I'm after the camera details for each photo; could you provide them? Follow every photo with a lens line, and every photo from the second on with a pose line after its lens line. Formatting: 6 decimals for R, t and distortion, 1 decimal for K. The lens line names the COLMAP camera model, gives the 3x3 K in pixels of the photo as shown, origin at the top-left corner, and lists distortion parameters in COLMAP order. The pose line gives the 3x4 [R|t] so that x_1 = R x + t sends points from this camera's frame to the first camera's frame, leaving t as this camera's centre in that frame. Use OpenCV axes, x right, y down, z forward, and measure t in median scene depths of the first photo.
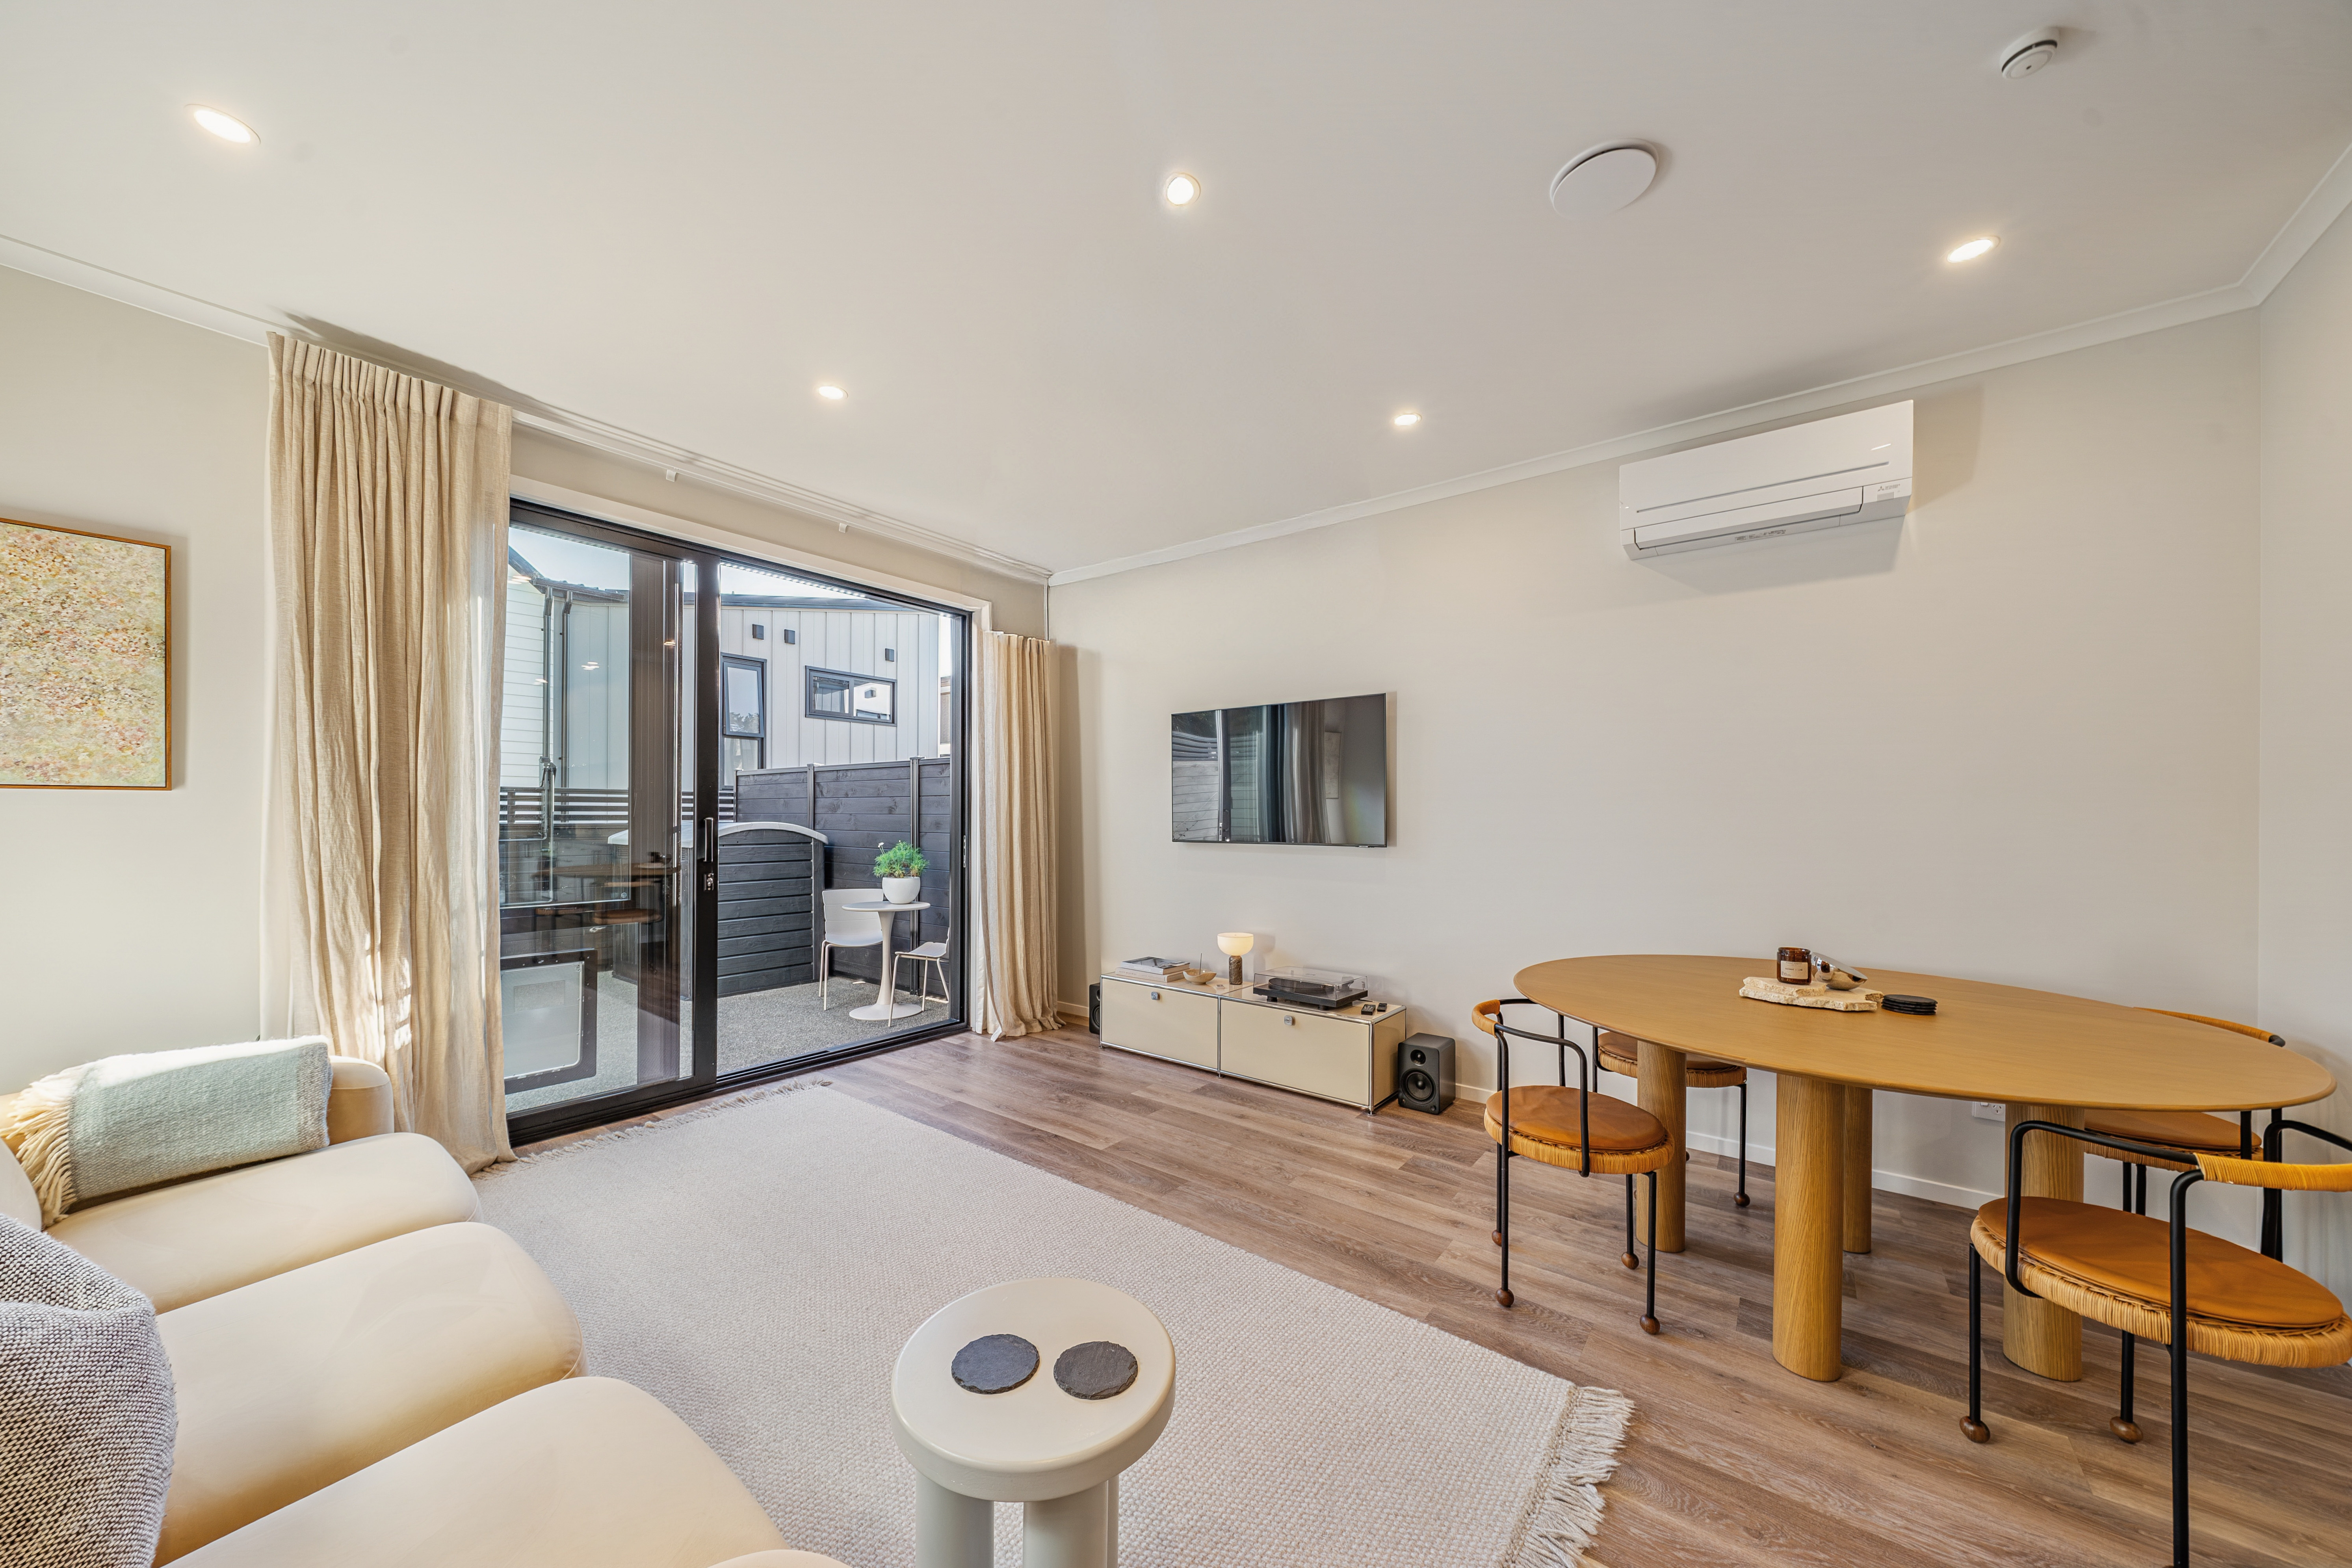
lens RADIAL K [[813.1, 0, 1149.7], [0, 813.1, 812.5], [0, 0, 1]] dist [-0.001783, -0.000117]
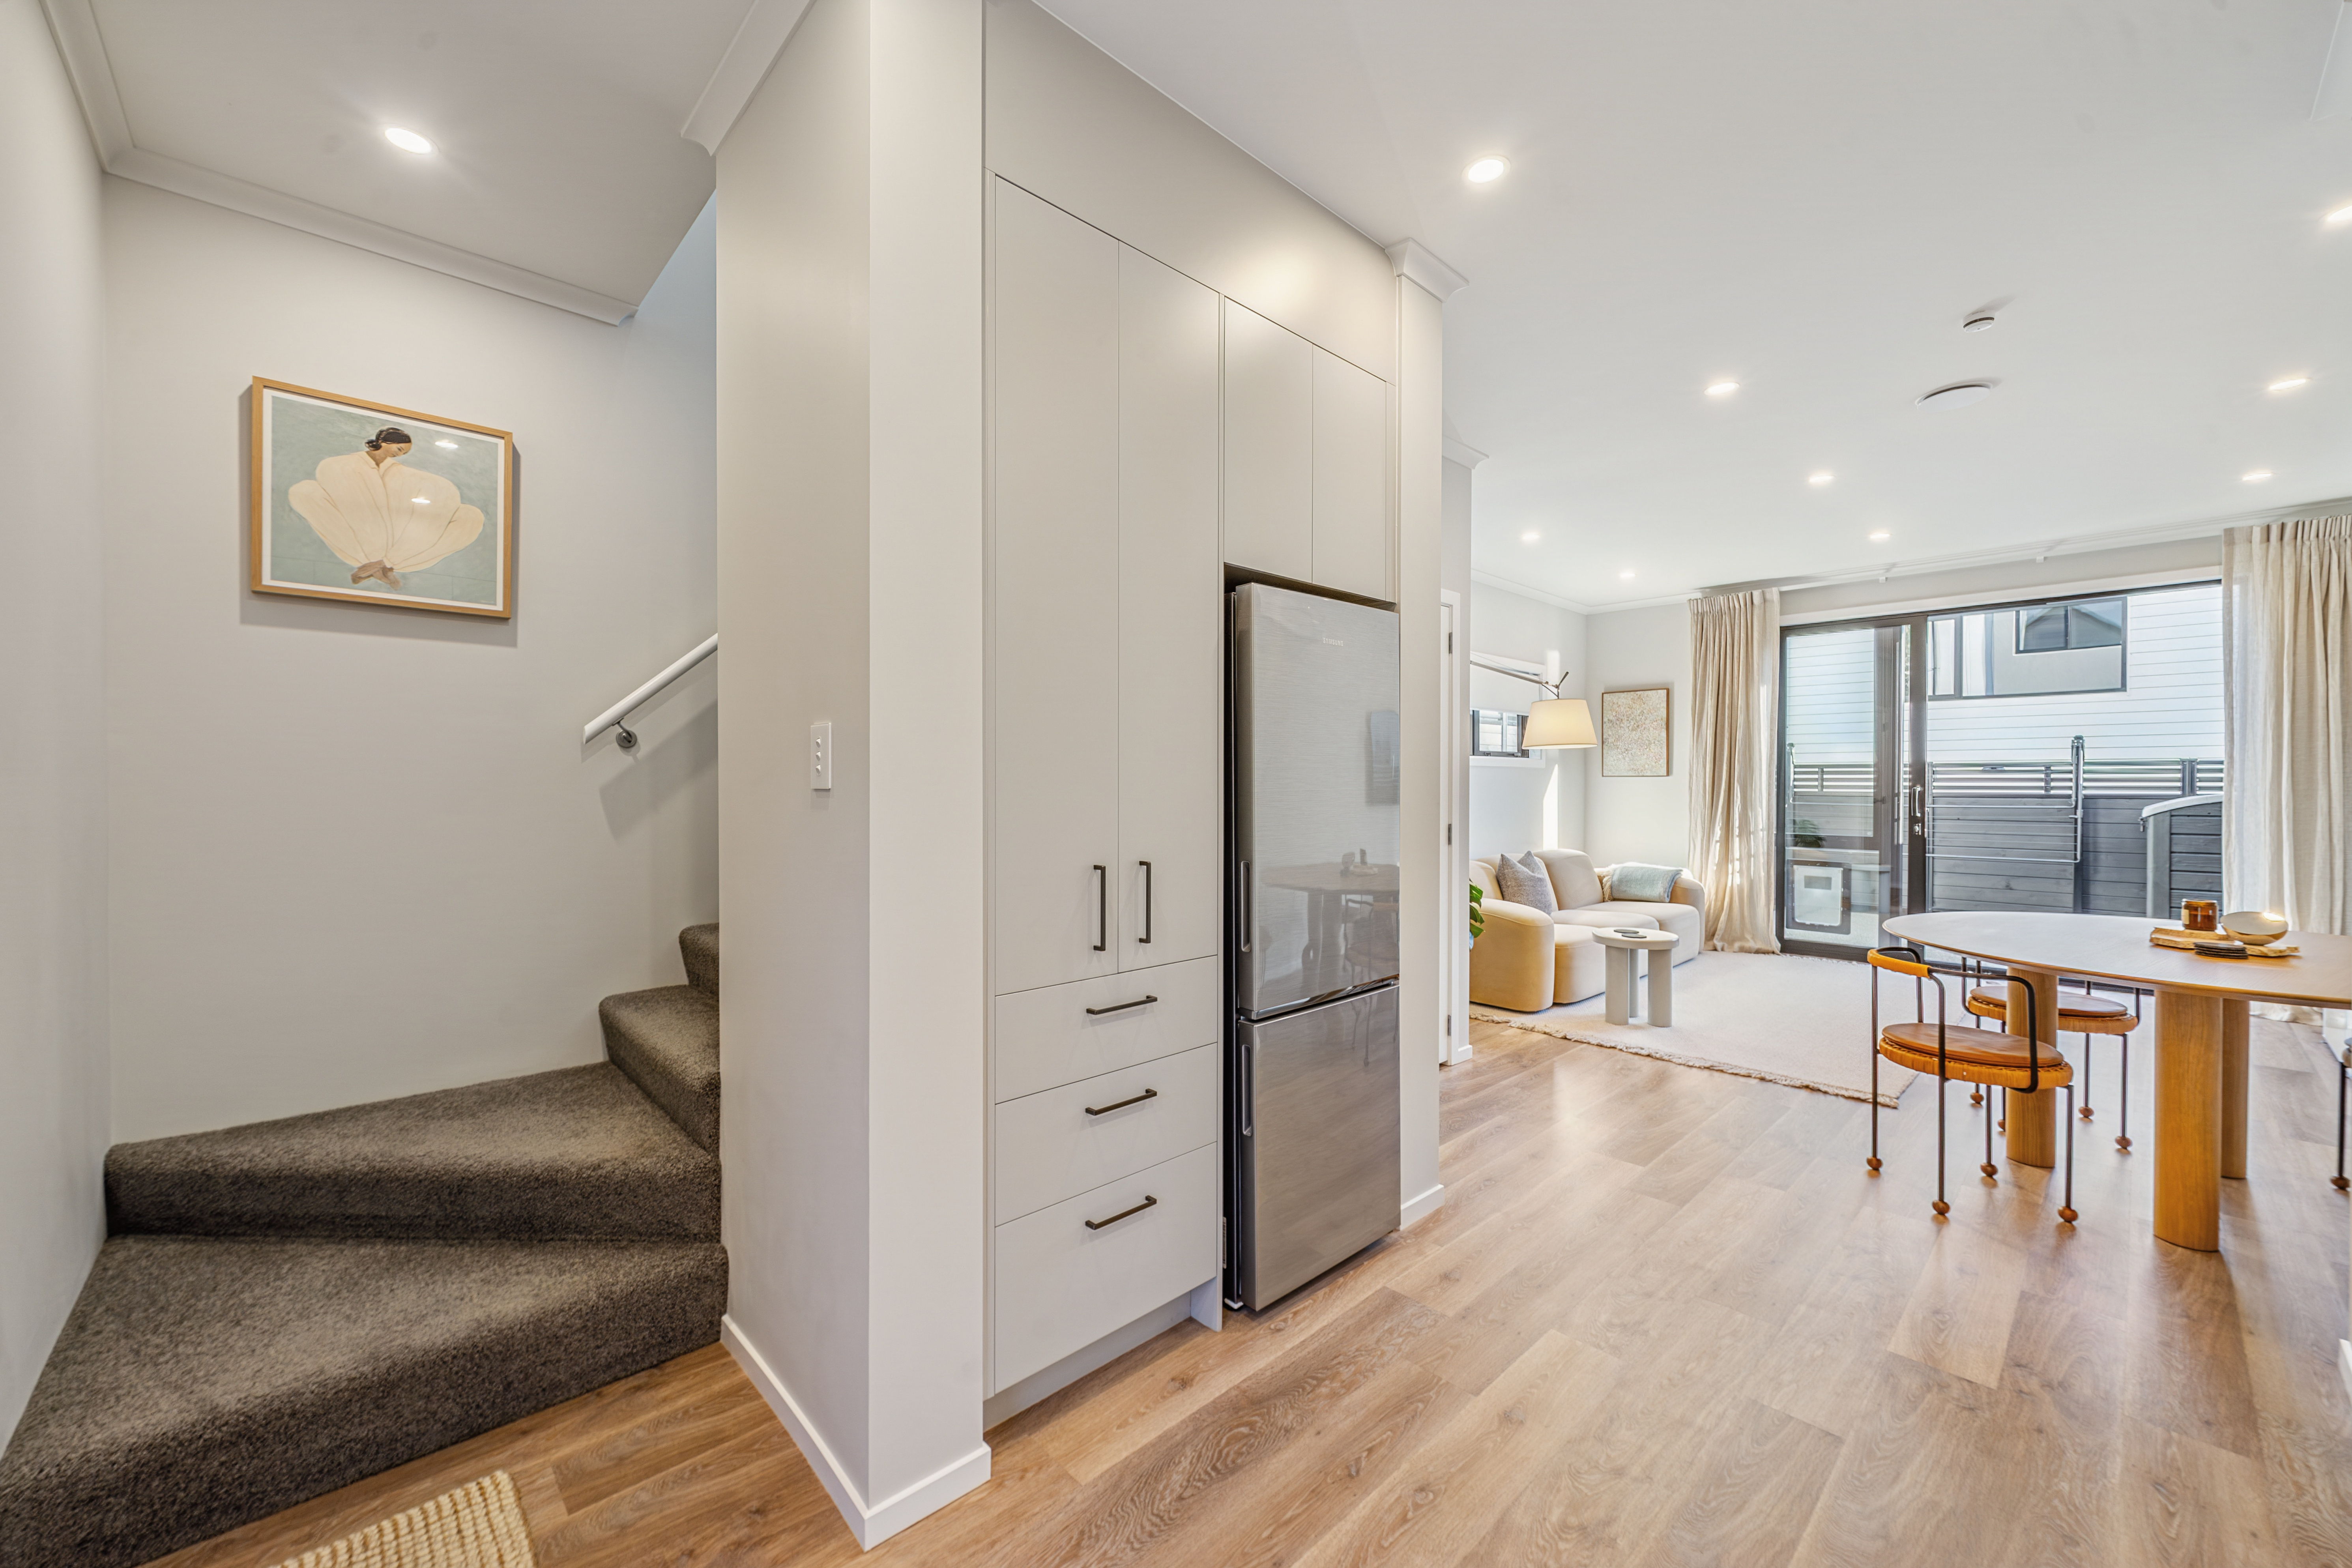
lens RADIAL K [[908.6, 0, 1149.5], [0, 908.6, 789.4], [0, 0, 1]] dist [-0.001475, -0.000216]
pose [[-0.159258, 0.003428, -0.987231, 1.542127], [0.002629, 0.999992, 0.003049, 0.001510], [0.987233, -0.002110, -0.159266, -0.178014]]
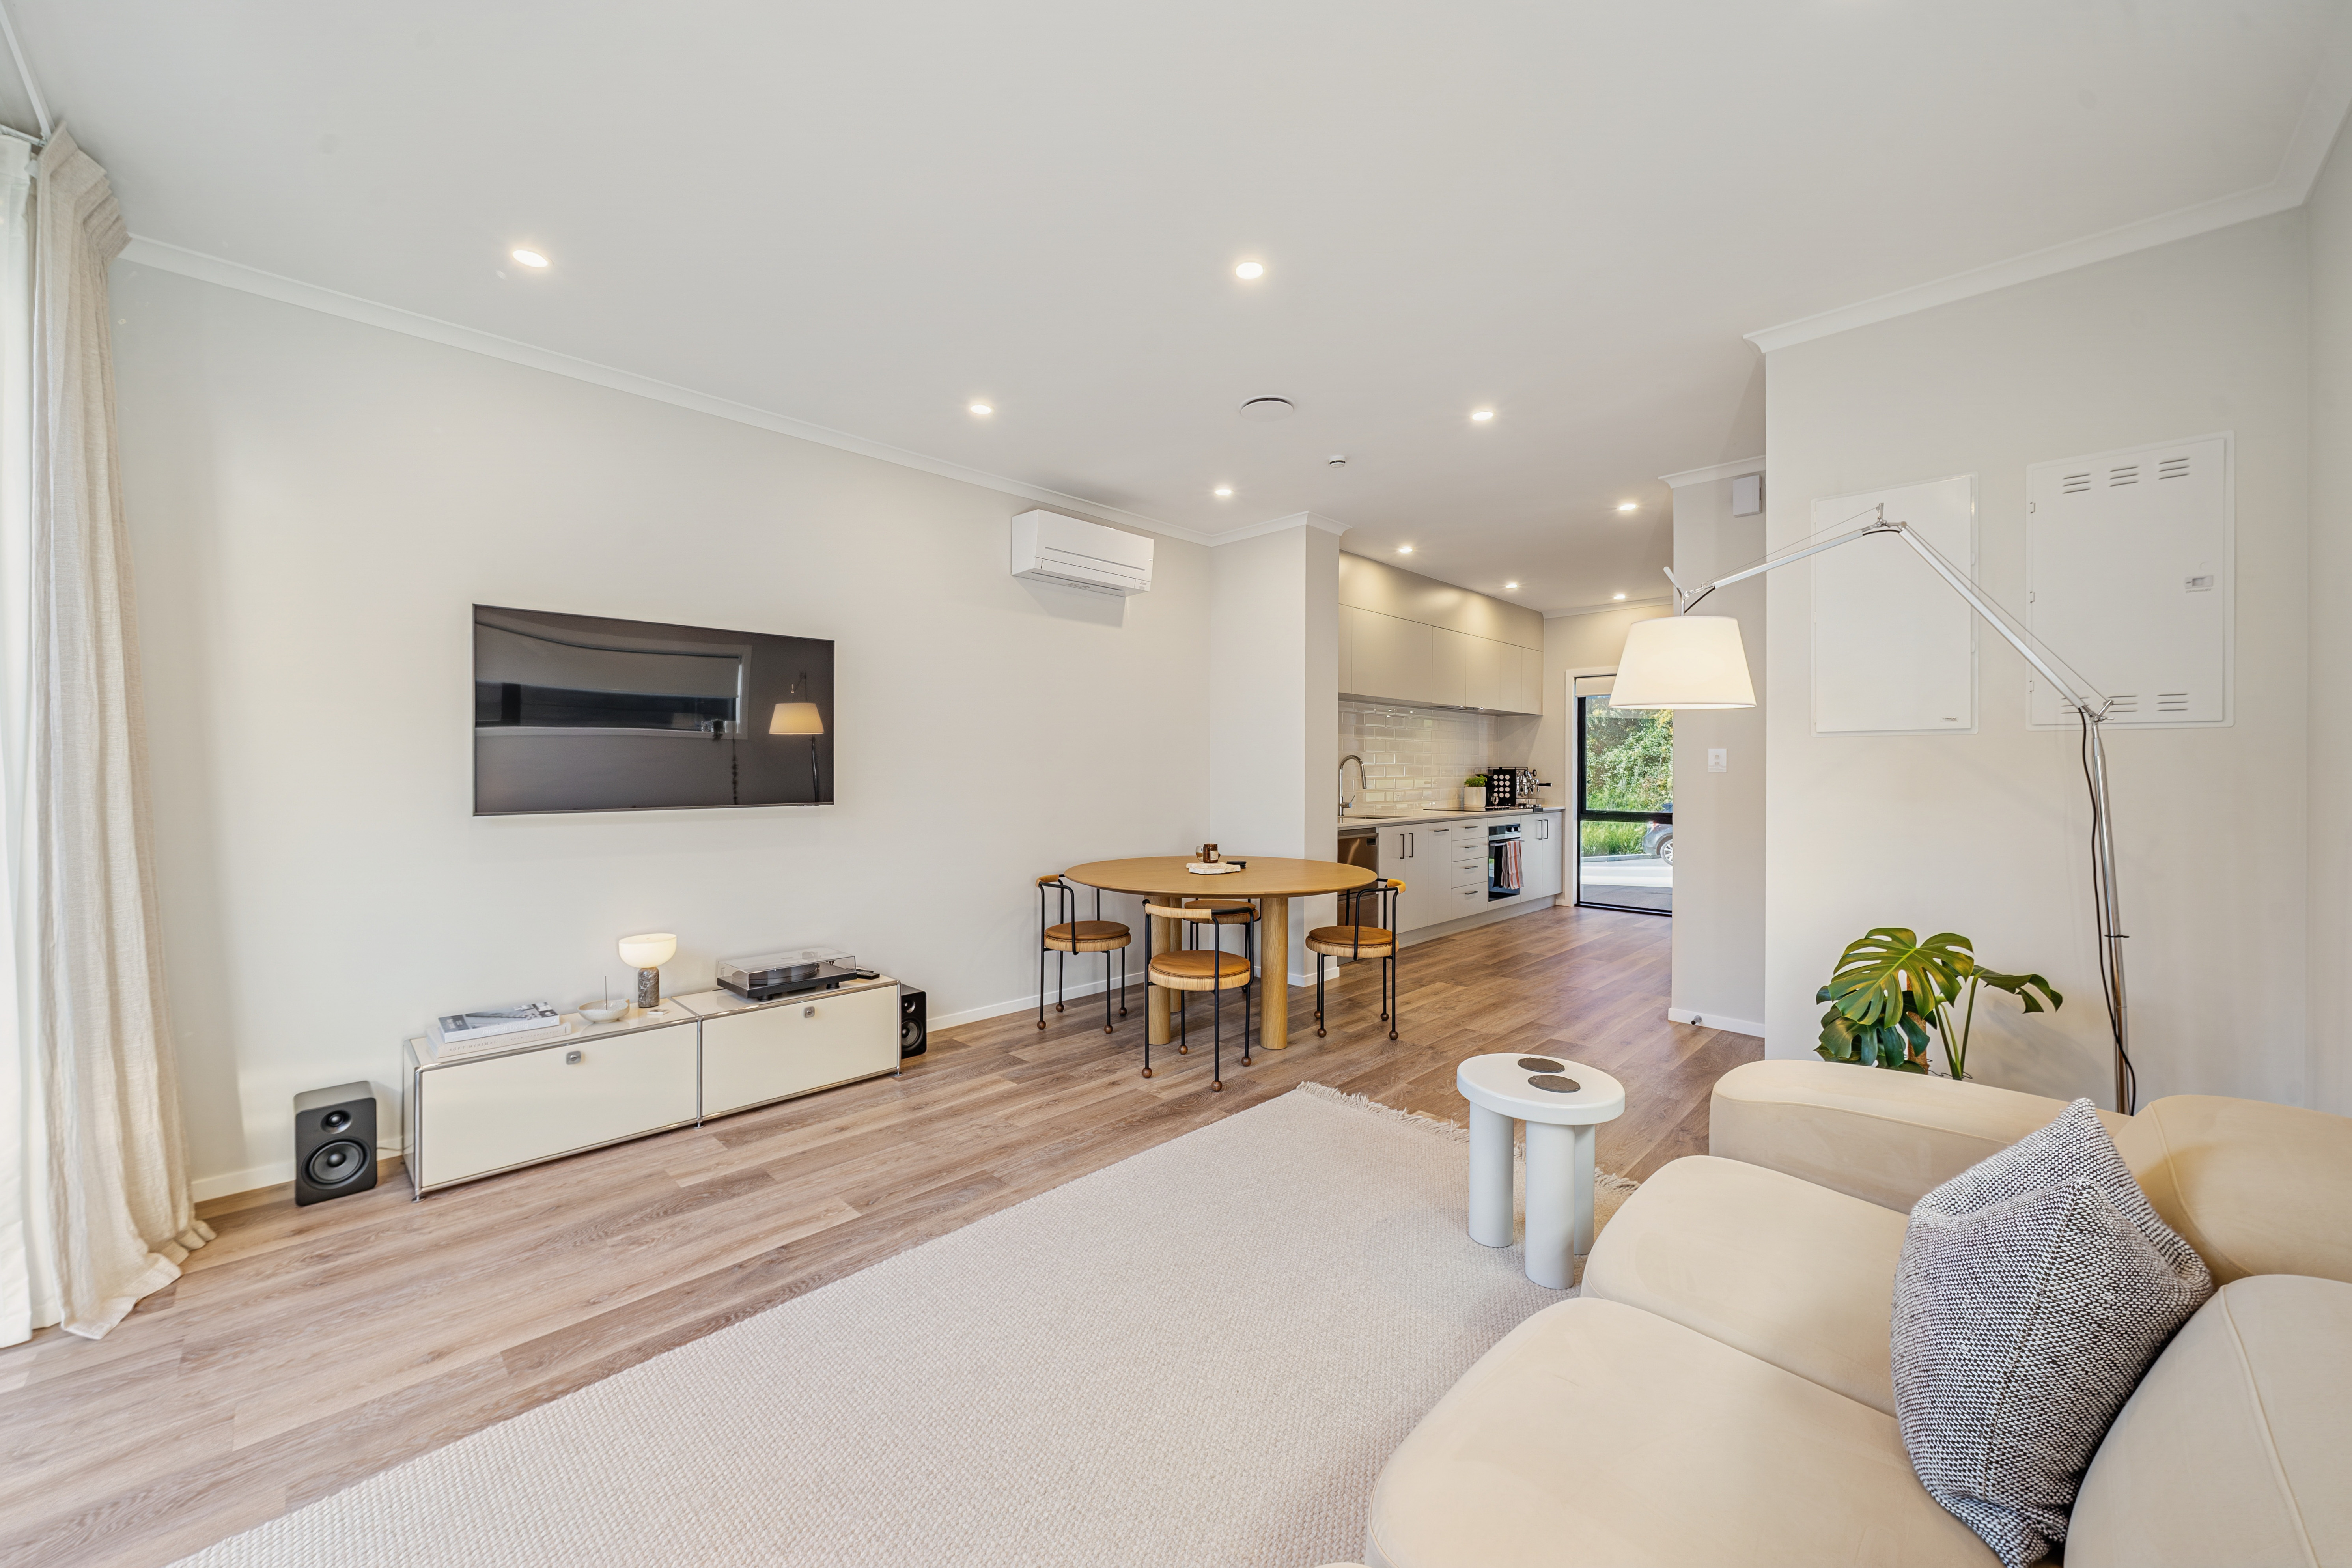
lens RADIAL K [[888.7, 0, 1169.7], [0, 888.7, 764.8], [0, 0, 1]] dist [-0.001921, -0.000167]
pose [[0.104558, -0.000224, 0.994519, -0.799499], [-0.006178, 0.999981, 0.000875, -0.006902], [-0.994500, -0.006236, 0.104555, 0.590908]]
